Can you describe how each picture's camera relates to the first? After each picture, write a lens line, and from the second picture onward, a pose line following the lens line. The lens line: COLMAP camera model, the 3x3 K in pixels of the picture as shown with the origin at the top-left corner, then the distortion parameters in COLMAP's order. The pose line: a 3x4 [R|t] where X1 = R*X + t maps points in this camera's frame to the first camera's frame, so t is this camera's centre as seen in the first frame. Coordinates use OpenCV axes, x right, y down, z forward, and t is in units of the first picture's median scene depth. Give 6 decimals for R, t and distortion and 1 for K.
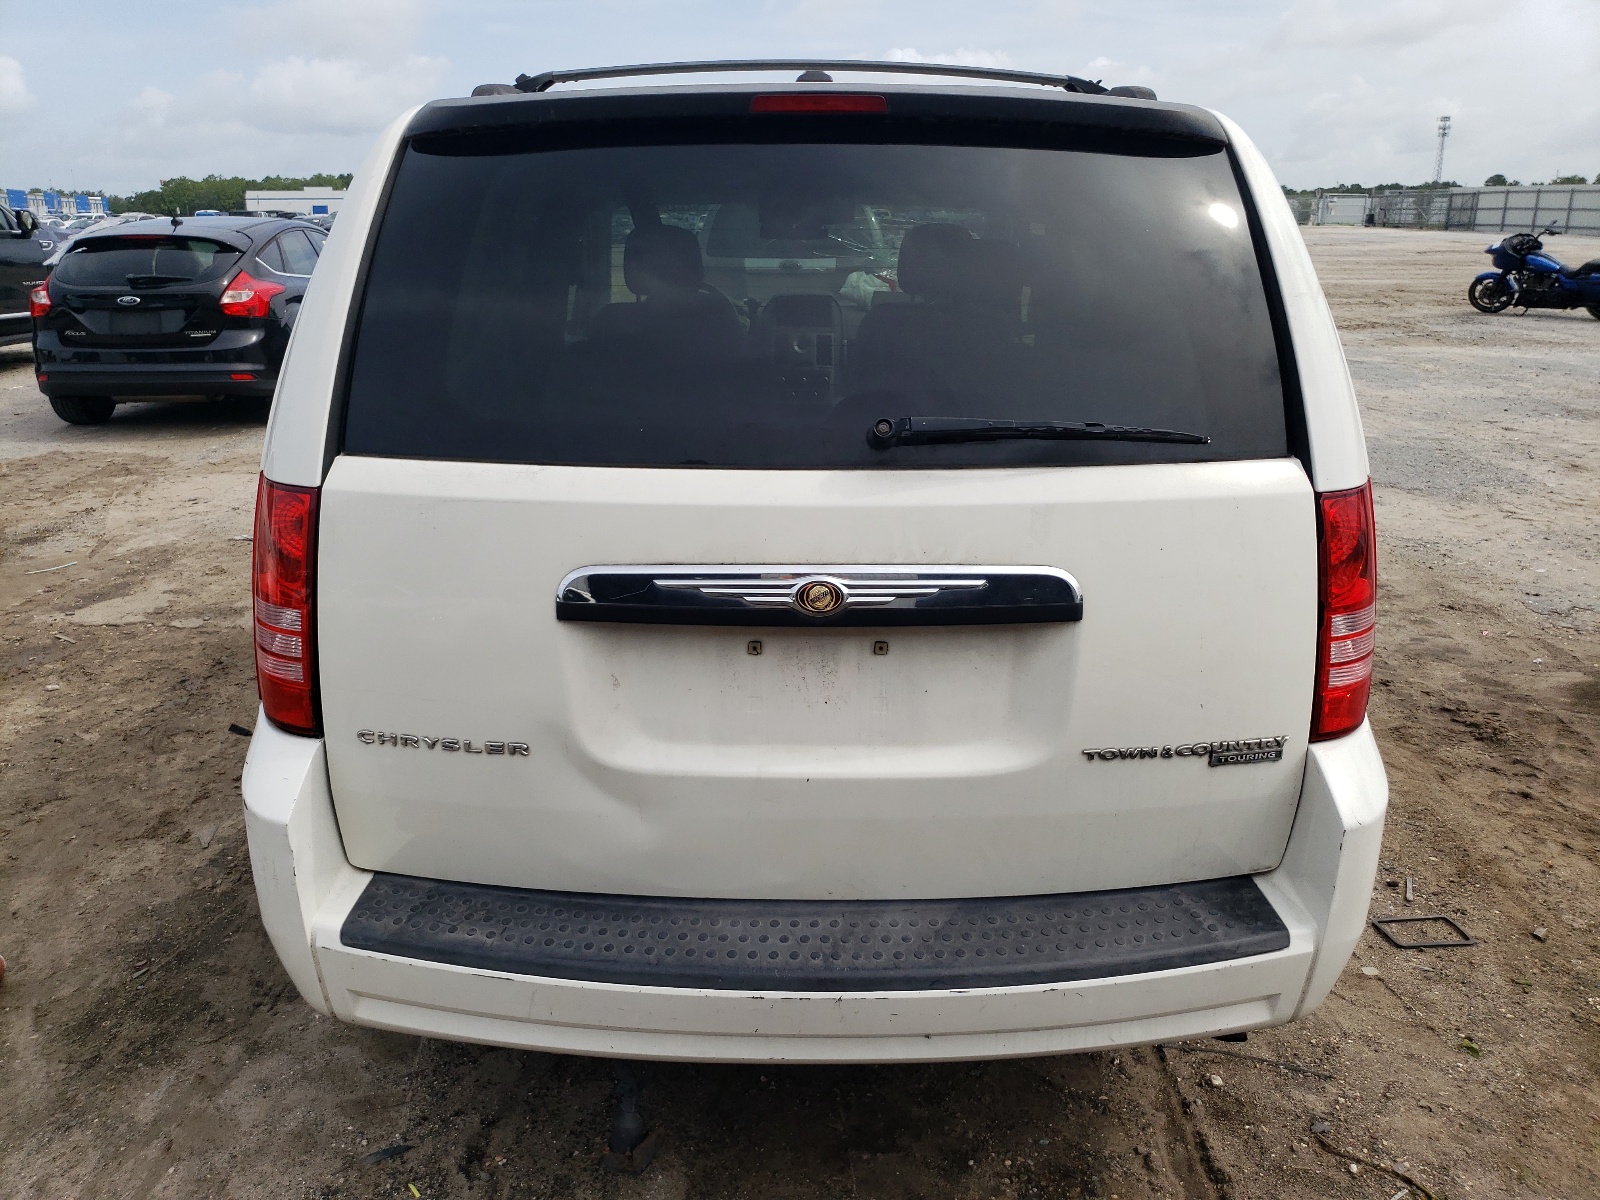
lens RADIAL K [[1257.1, 0, 797.9], [0, 1257.1, 602.3], [0, 0, 1]] dist [-0.000025, 0.009892]
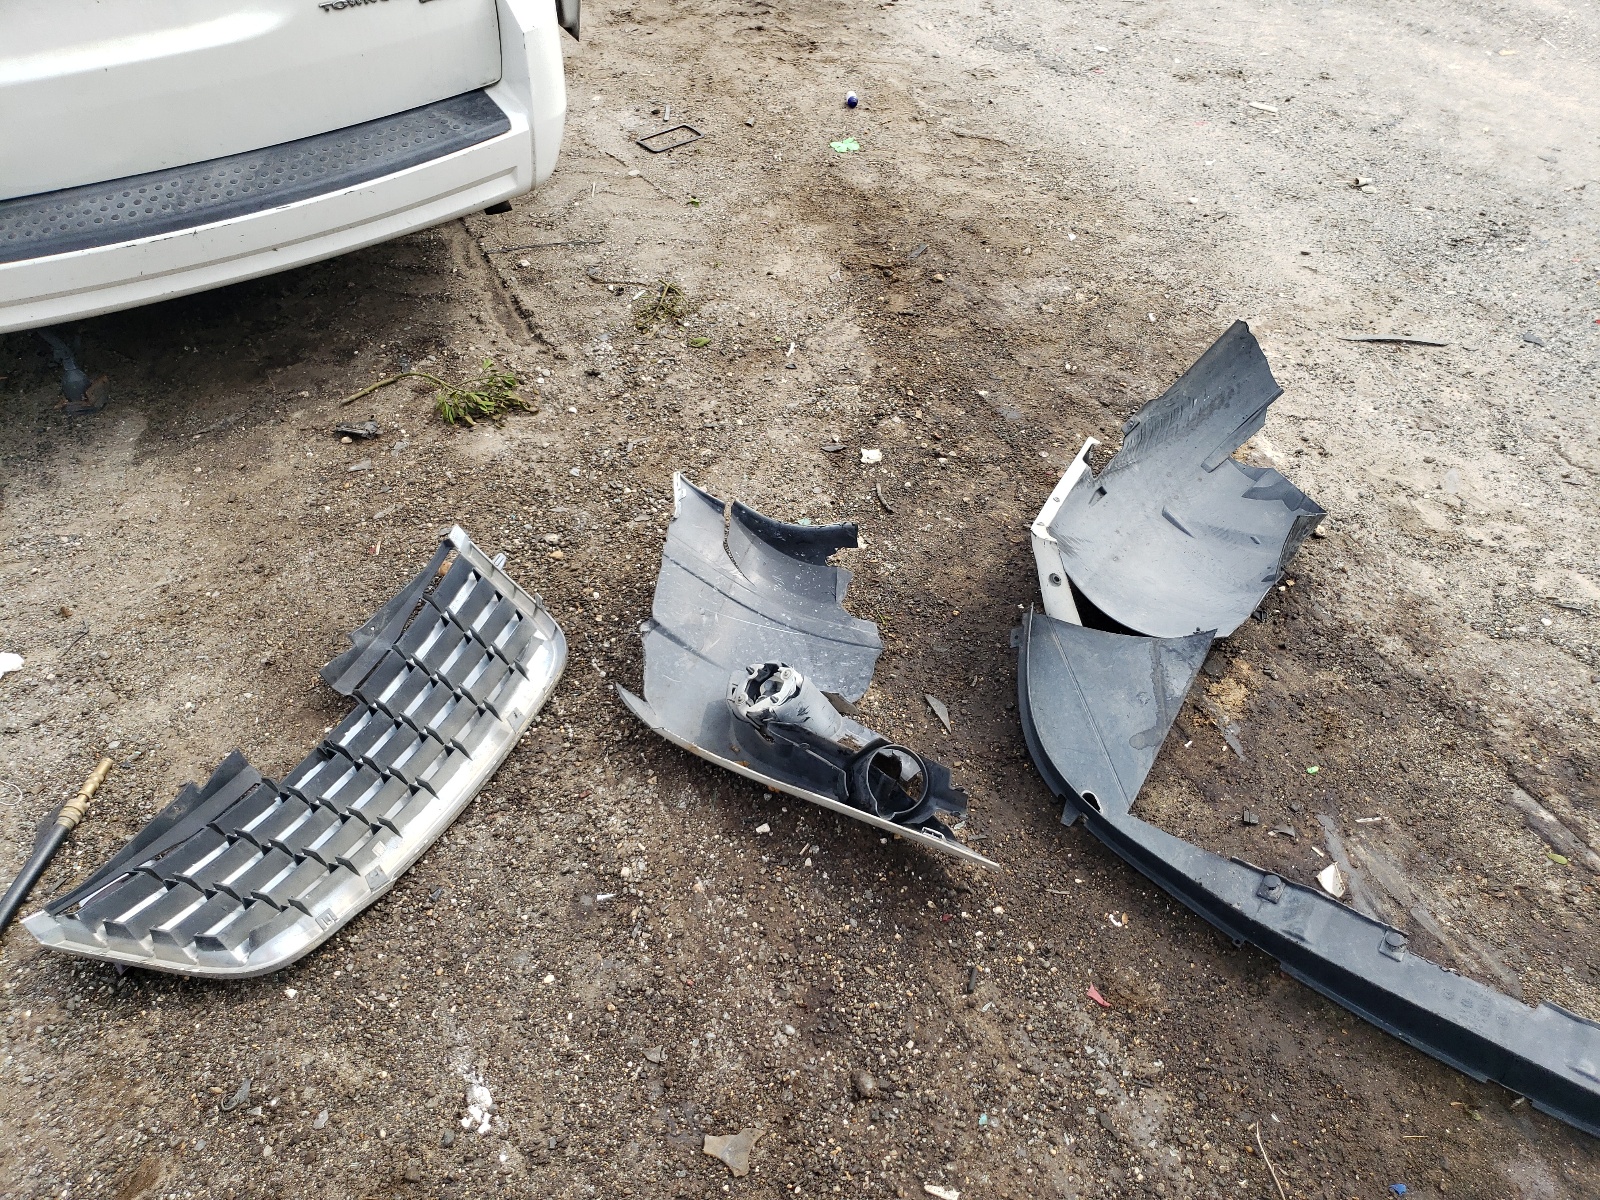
lens RADIAL K [[1257.1, 0, 806.5], [0, 1257.1, 590.8], [0, 0, 1]] dist [-0.000025, 0.009892]
pose [[0.892743, -0.324146, 0.312954, 0.059827], [0.151152, 0.869785, 0.469710, 0.092826], [-0.424457, -0.372026, 0.825489, -0.457835]]
